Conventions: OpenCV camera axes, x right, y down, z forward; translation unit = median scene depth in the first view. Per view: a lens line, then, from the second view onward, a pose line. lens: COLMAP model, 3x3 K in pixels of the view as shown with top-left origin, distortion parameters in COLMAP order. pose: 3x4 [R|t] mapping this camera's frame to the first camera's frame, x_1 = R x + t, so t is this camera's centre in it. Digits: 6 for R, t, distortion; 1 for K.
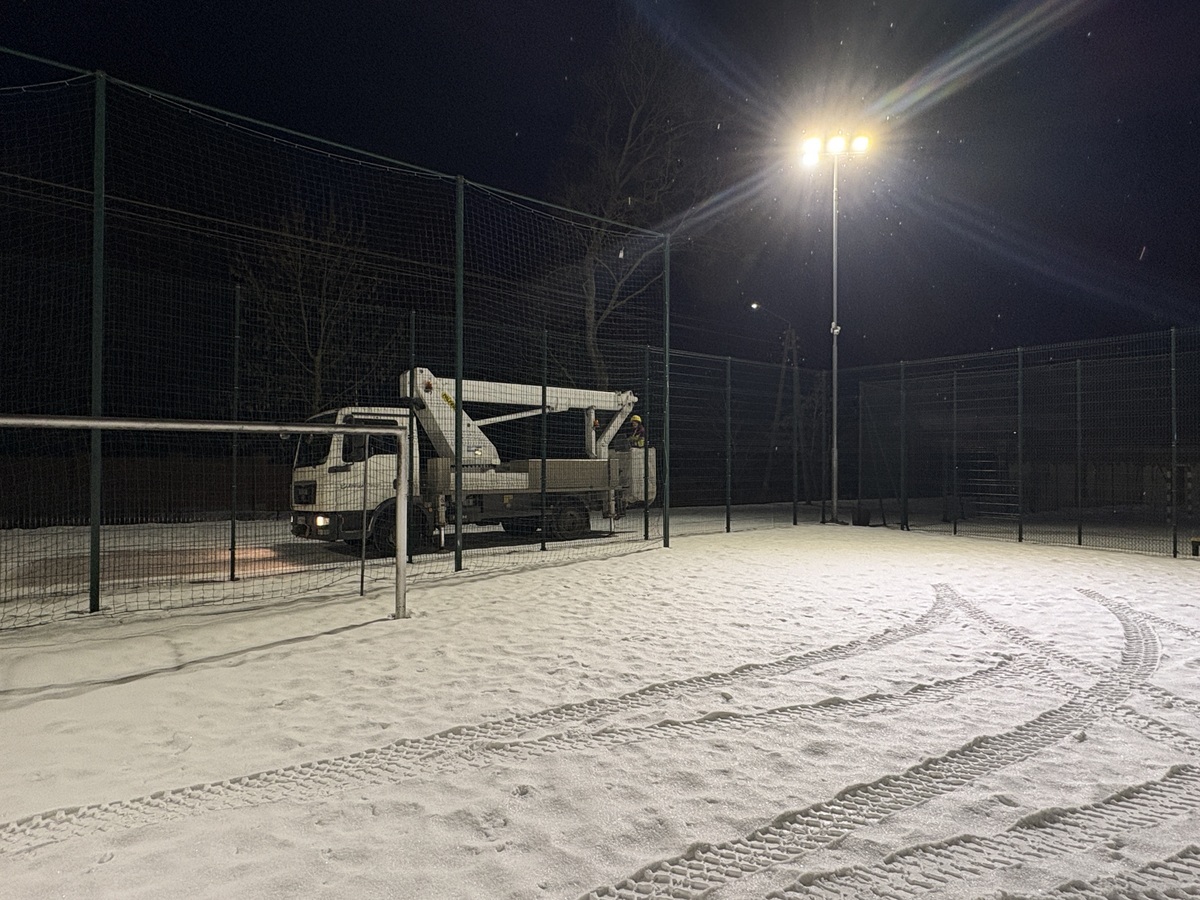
lens RADIAL K [[662.3, 0, 596.7], [0, 662.3, 448.7], [0, 0, 1]] dist [-0.000049, 0.000305]
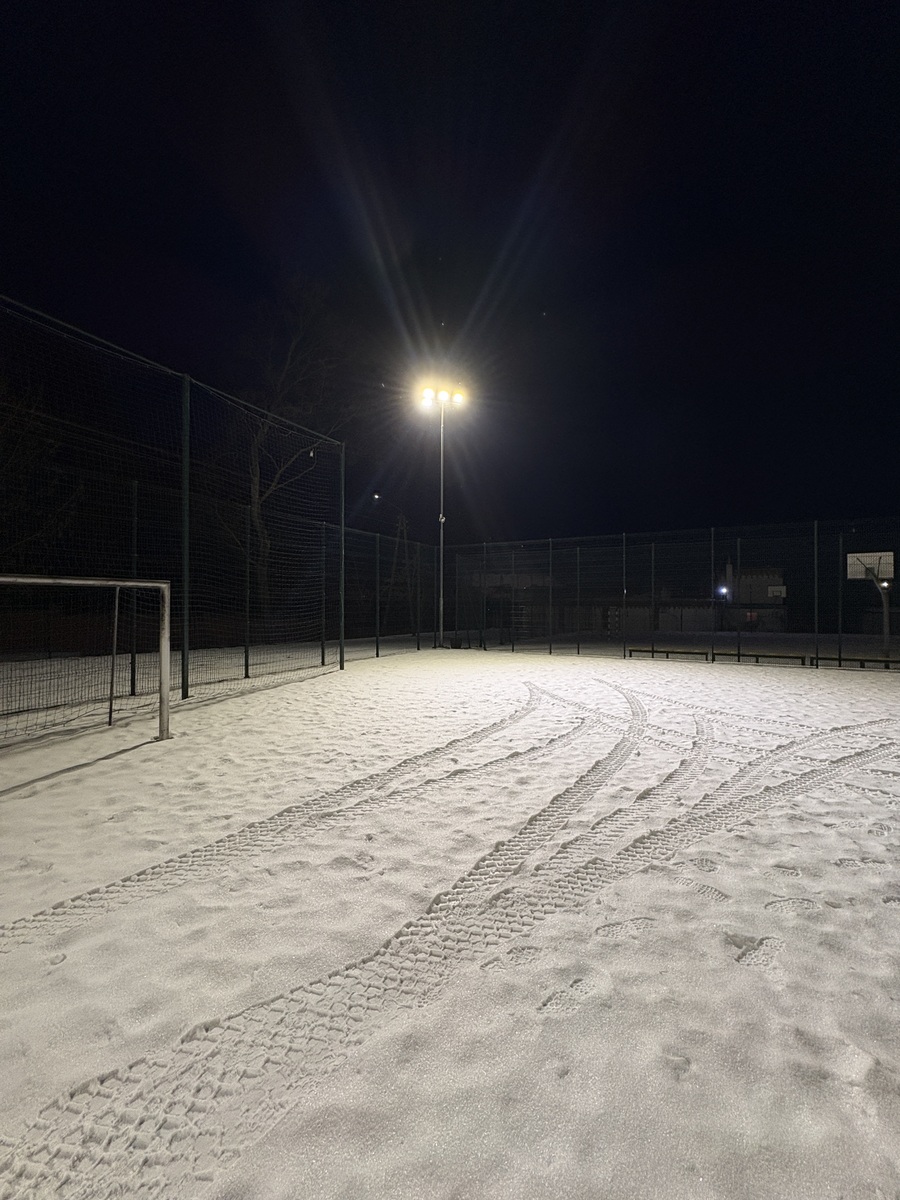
lens RADIAL K [[484.3, 0, 450.3], [0, 484.3, 599.1], [0, 0, 1]] dist [-0.001637, -0.000208]
pose [[0.908504, 0.002260, 0.417870, -0.266141], [-0.004219, 0.999984, 0.003763, -0.007634], [-0.417855, -0.005182, 0.908499, -0.024851]]
